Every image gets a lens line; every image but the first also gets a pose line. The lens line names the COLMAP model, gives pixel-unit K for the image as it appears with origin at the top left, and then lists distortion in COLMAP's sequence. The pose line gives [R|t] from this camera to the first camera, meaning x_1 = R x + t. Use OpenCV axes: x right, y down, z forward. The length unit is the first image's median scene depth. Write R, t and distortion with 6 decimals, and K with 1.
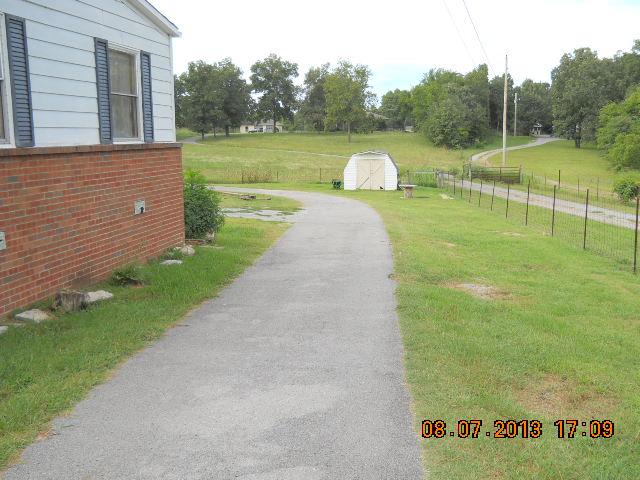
lens RADIAL K [[711.4, 0, 319.1], [0, 711.4, 238.2], [0, 0, 1]] dist [-0.058777, 0.000000]
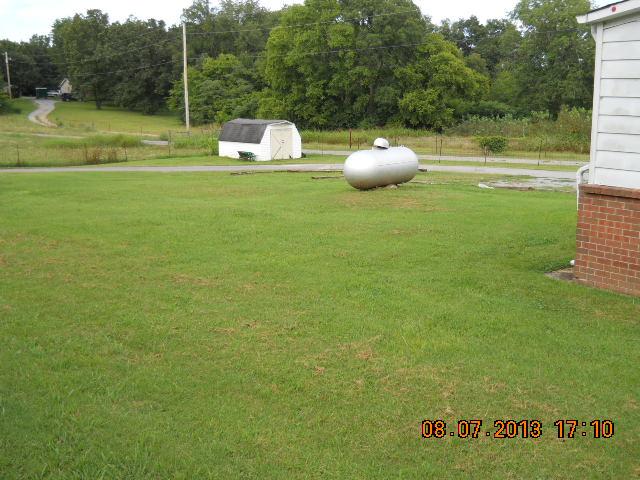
lens RADIAL K [[711.4, 0, 325.5], [0, 711.4, 243.1], [0, 0, 1]] dist [-0.058777, 0.000000]
pose [[0.653077, -0.152875, 0.741700, -0.202715], [0.105242, 0.988230, 0.111021, -0.017610], [-0.749943, 0.005553, 0.661479, 0.092715]]
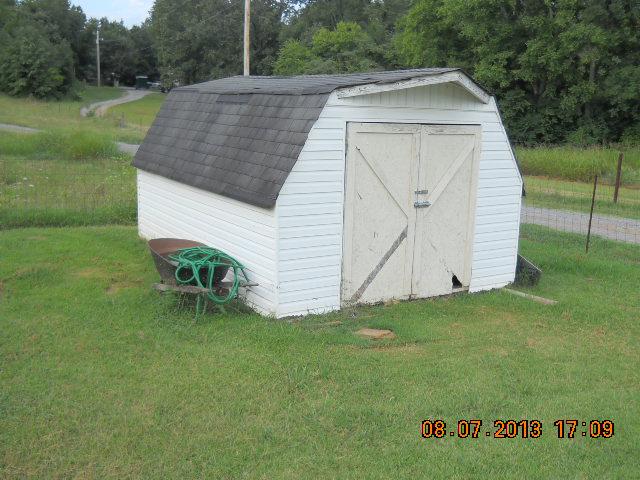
lens RADIAL K [[711.4, 0, 318.3], [0, 711.4, 239.8], [0, 0, 1]] dist [-0.058777, 0.000000]
pose [[0.795548, -0.083203, 0.600151, -0.015128], [0.045344, 0.995924, 0.077966, -0.030522], [-0.604192, -0.034812, 0.796078, 0.275107]]
